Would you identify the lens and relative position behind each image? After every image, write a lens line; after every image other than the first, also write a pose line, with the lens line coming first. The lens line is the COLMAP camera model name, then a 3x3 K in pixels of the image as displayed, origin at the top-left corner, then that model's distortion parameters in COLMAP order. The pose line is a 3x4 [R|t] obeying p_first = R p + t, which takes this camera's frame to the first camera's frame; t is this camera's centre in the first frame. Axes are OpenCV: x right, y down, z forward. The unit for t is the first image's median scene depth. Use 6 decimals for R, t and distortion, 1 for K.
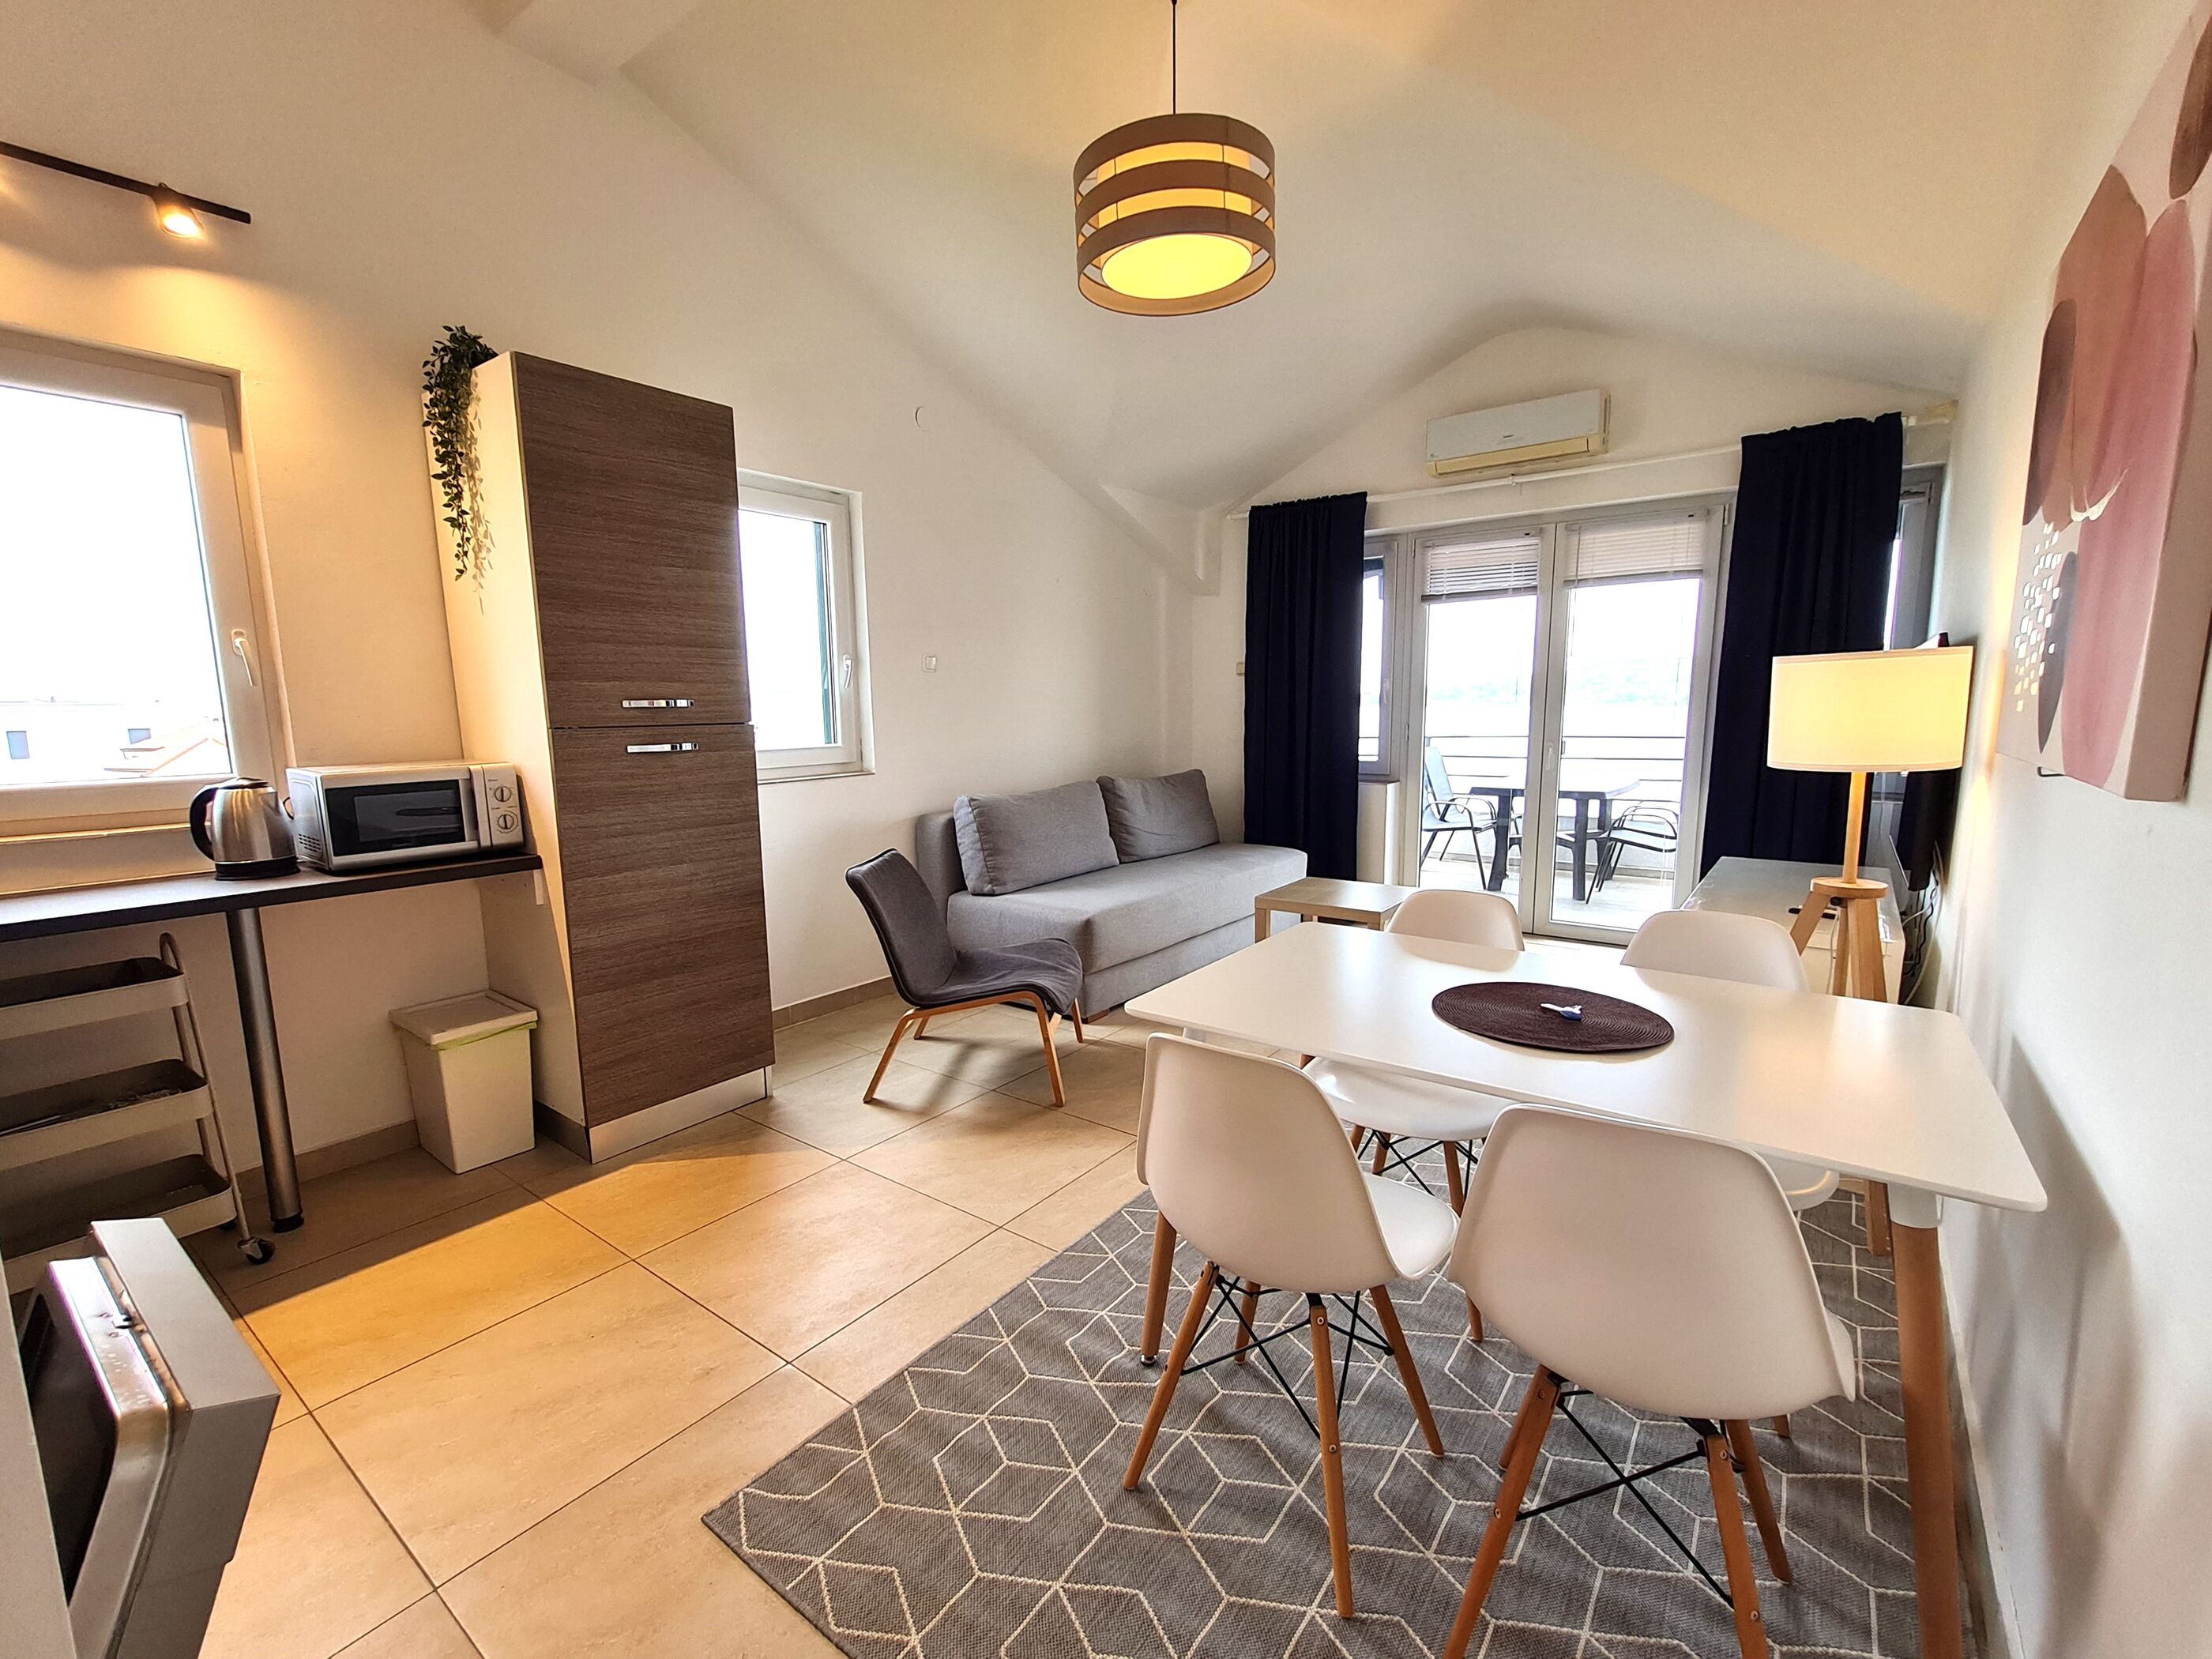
lens RADIAL K [[965.0, 0, 1103.5], [0, 965.0, 849.2], [0, 0, 1]] dist [0.001899, -0.000073]
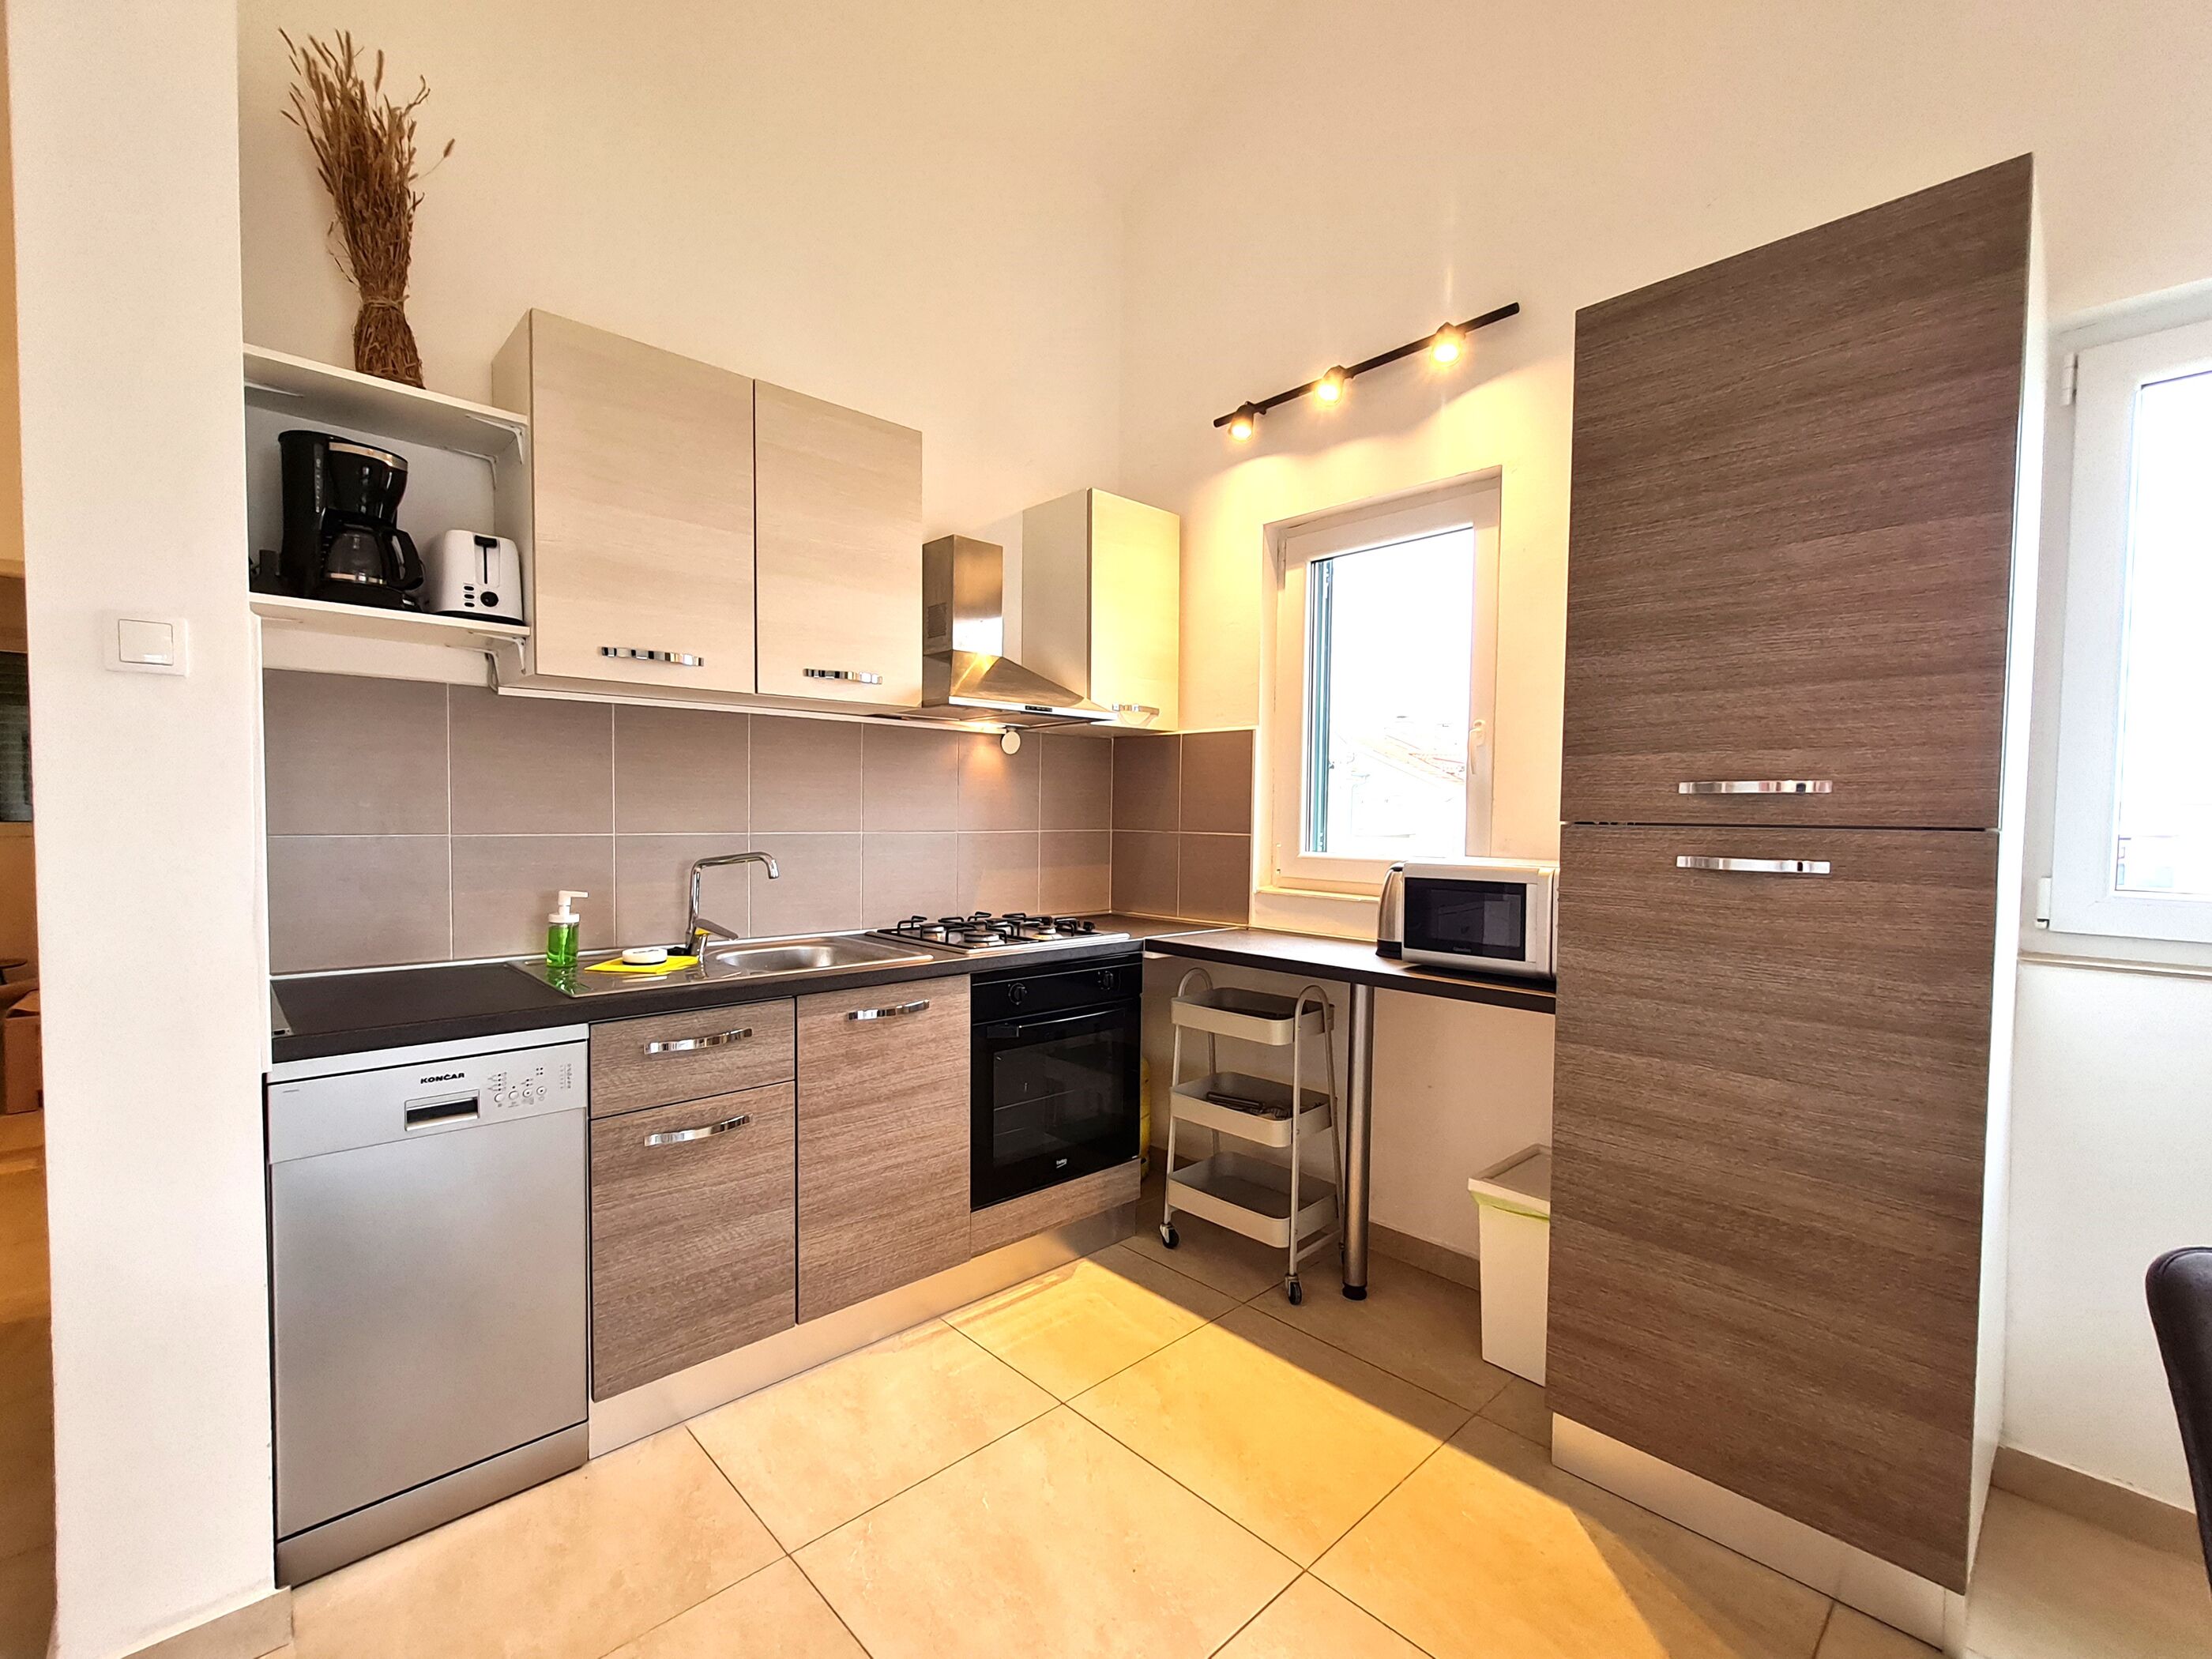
lens RADIAL K [[965.0, 0, 1103.5], [0, 965.0, 849.2], [0, 0, 1]] dist [0.001899, -0.000073]
pose [[-0.166901, 0.049647, -0.984723, 0.160768], [-0.156919, 0.984664, 0.076240, -0.095617], [0.973407, 0.167247, -0.156551, 0.701478]]
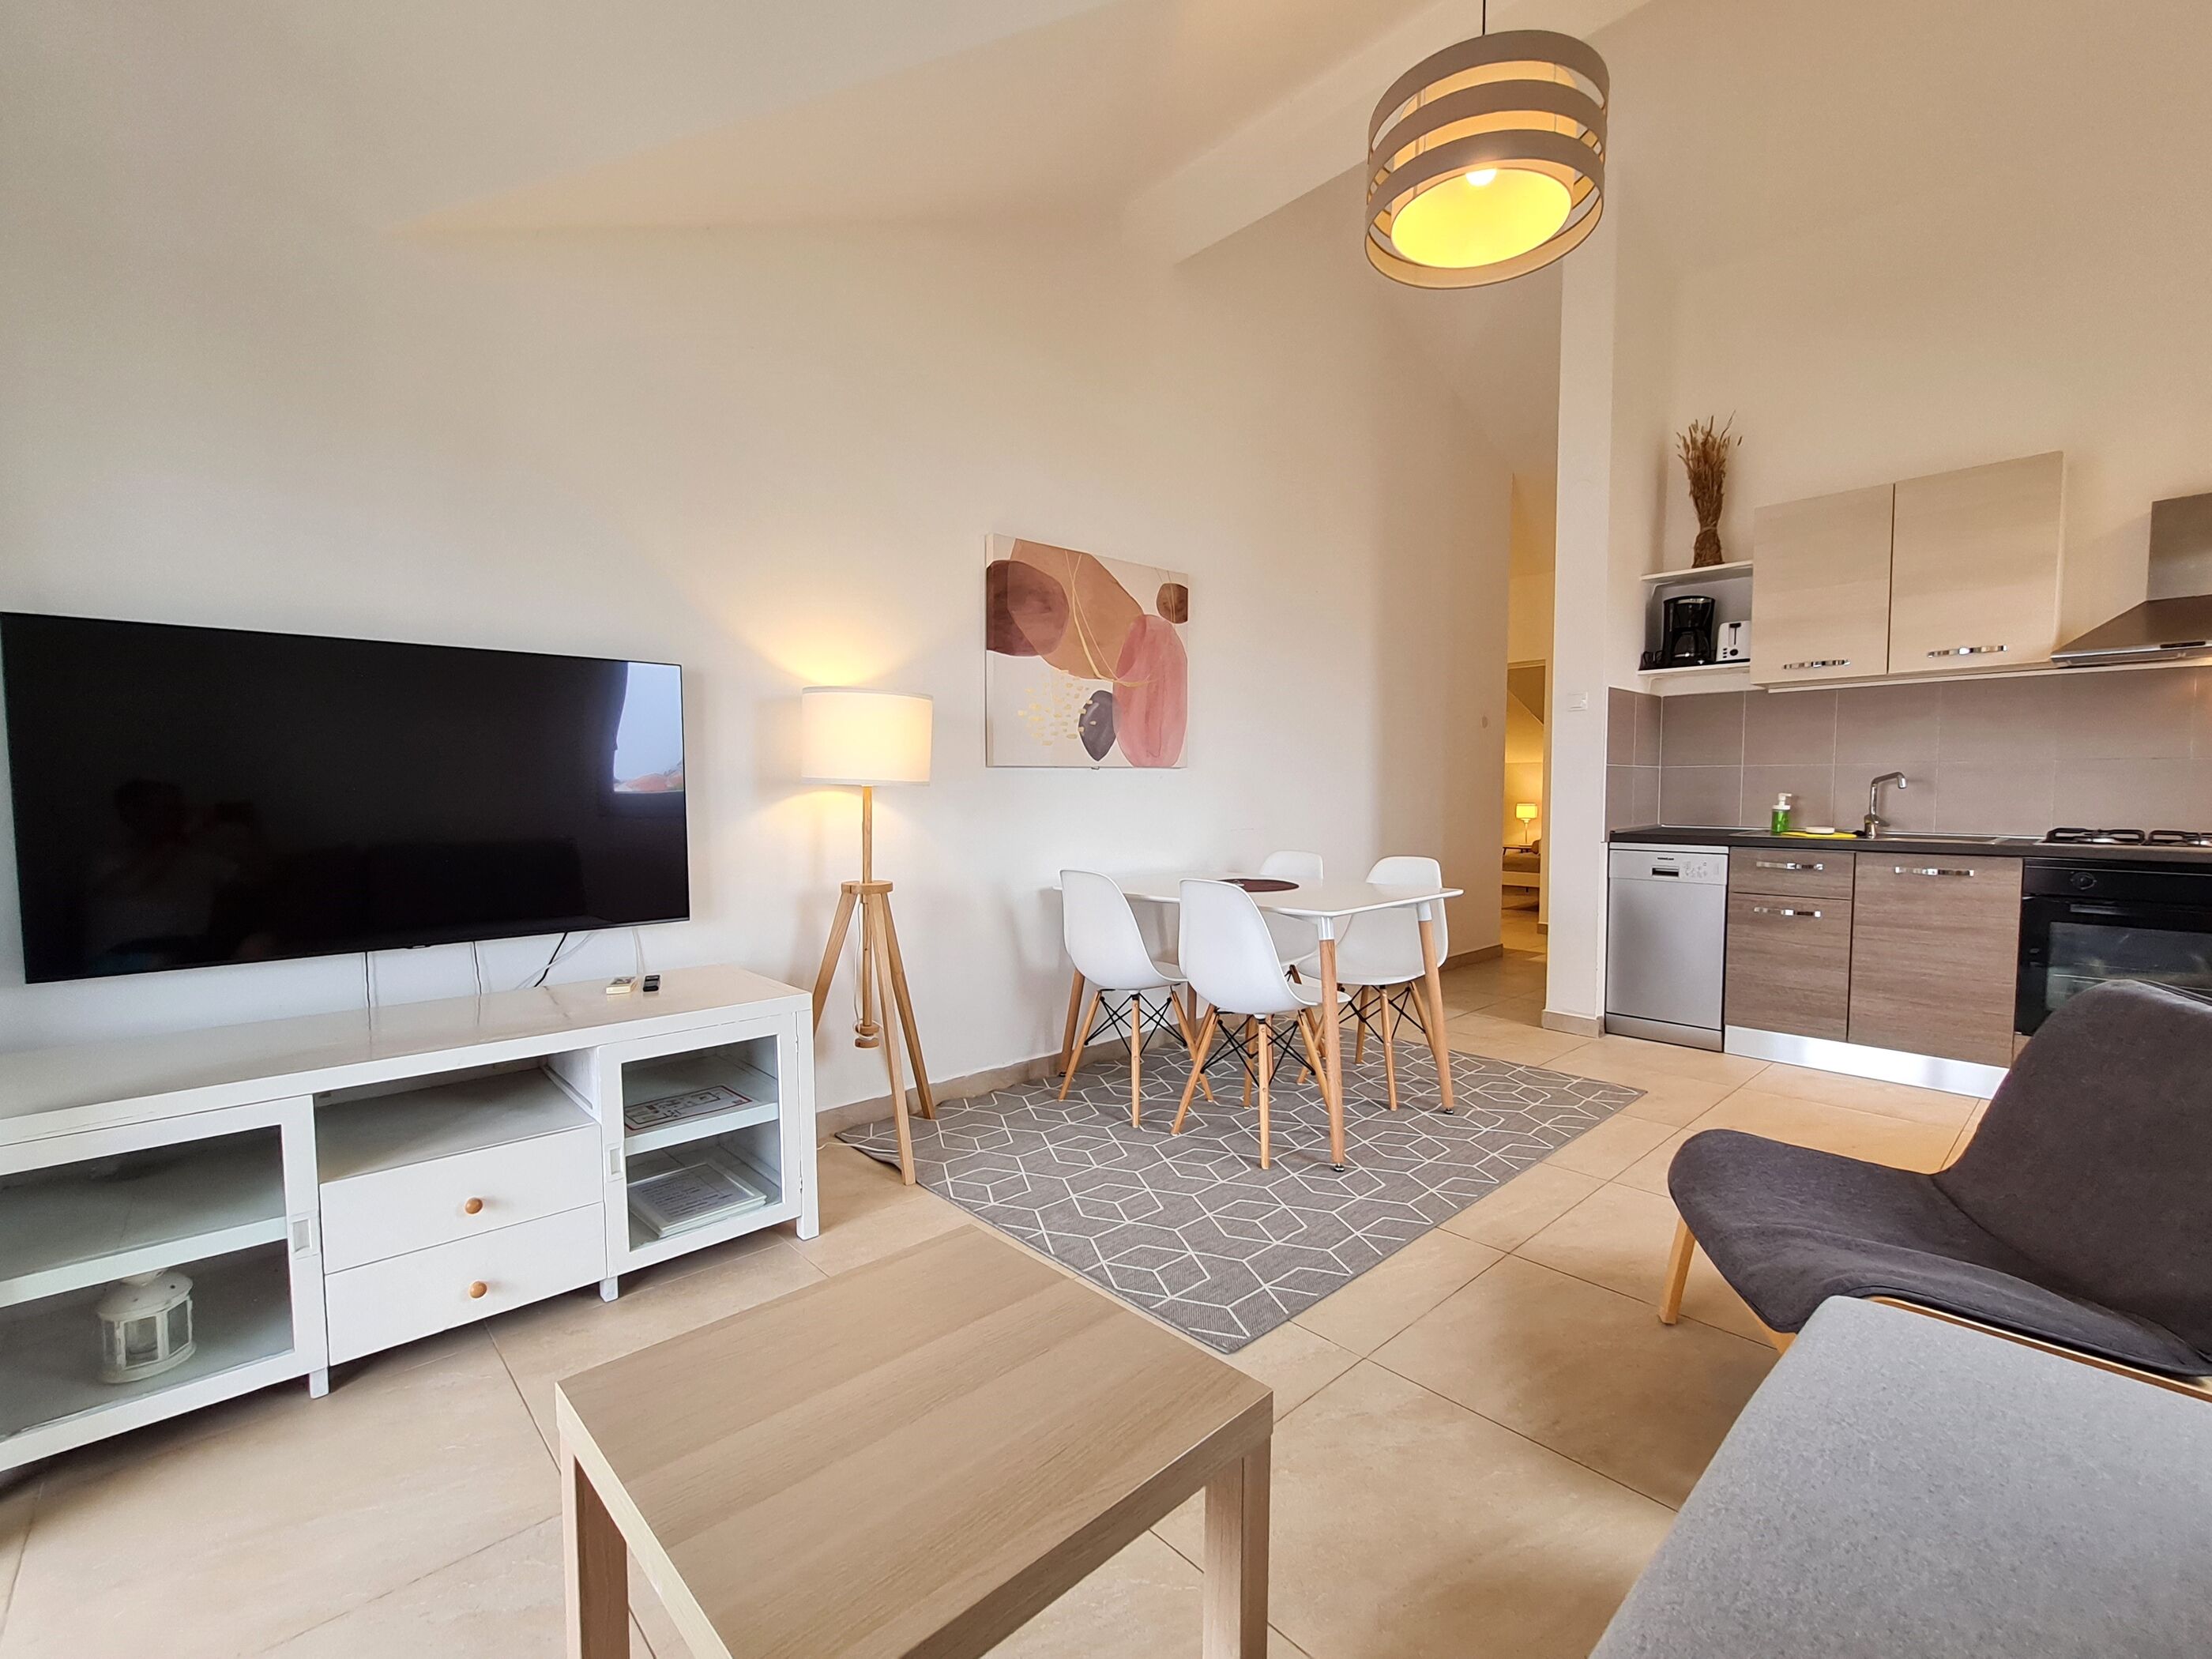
lens RADIAL K [[965.0, 0, 1103.5], [0, 965.0, 849.2], [0, 0, 1]] dist [0.001899, -0.000073]
pose [[-0.983100, 0.006117, 0.182969, 0.222082], [0.045128, 0.976697, 0.209823, -0.206040], [-0.177422, 0.214534, -0.960467, 1.757895]]
